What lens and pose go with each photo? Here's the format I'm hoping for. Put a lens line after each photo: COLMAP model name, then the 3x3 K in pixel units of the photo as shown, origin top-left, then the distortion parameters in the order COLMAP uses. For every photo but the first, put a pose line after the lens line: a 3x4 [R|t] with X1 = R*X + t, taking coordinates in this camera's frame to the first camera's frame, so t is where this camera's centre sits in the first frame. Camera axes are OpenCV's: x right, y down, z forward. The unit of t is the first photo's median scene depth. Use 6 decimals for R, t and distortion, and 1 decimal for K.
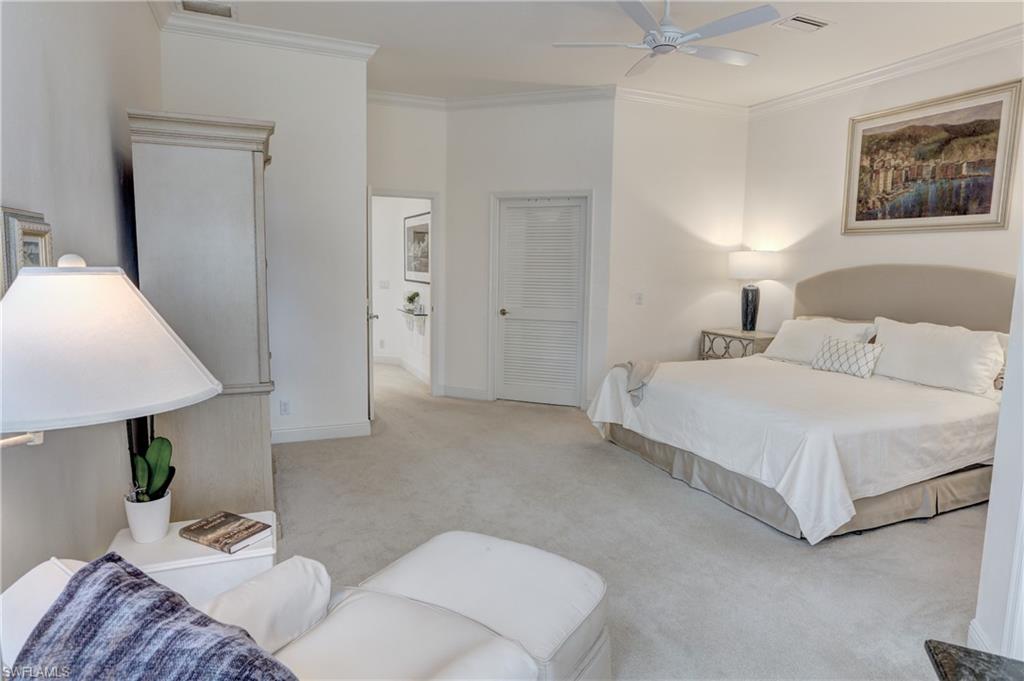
lens RADIAL K [[615.5, 0, 512.7], [0, 615.5, 341.0], [0, 0, 1]] dist [-0.000577, 0.000358]
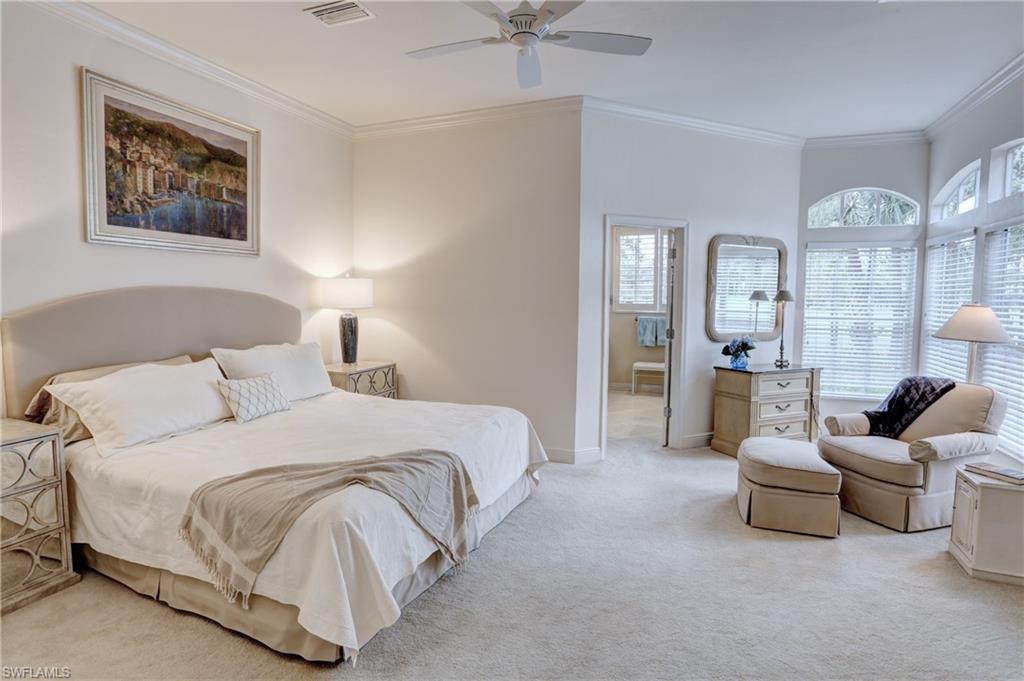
lens RADIAL K [[506.0, 0, 513.4], [0, 506.0, 333.7], [0, 0, 1]] dist [-0.030691, 0.007410]
pose [[-0.700673, -0.075449, 0.709482, -0.188555], [0.073081, 0.981574, 0.176557, -0.150830], [-0.709730, 0.175558, -0.682248, 1.169709]]
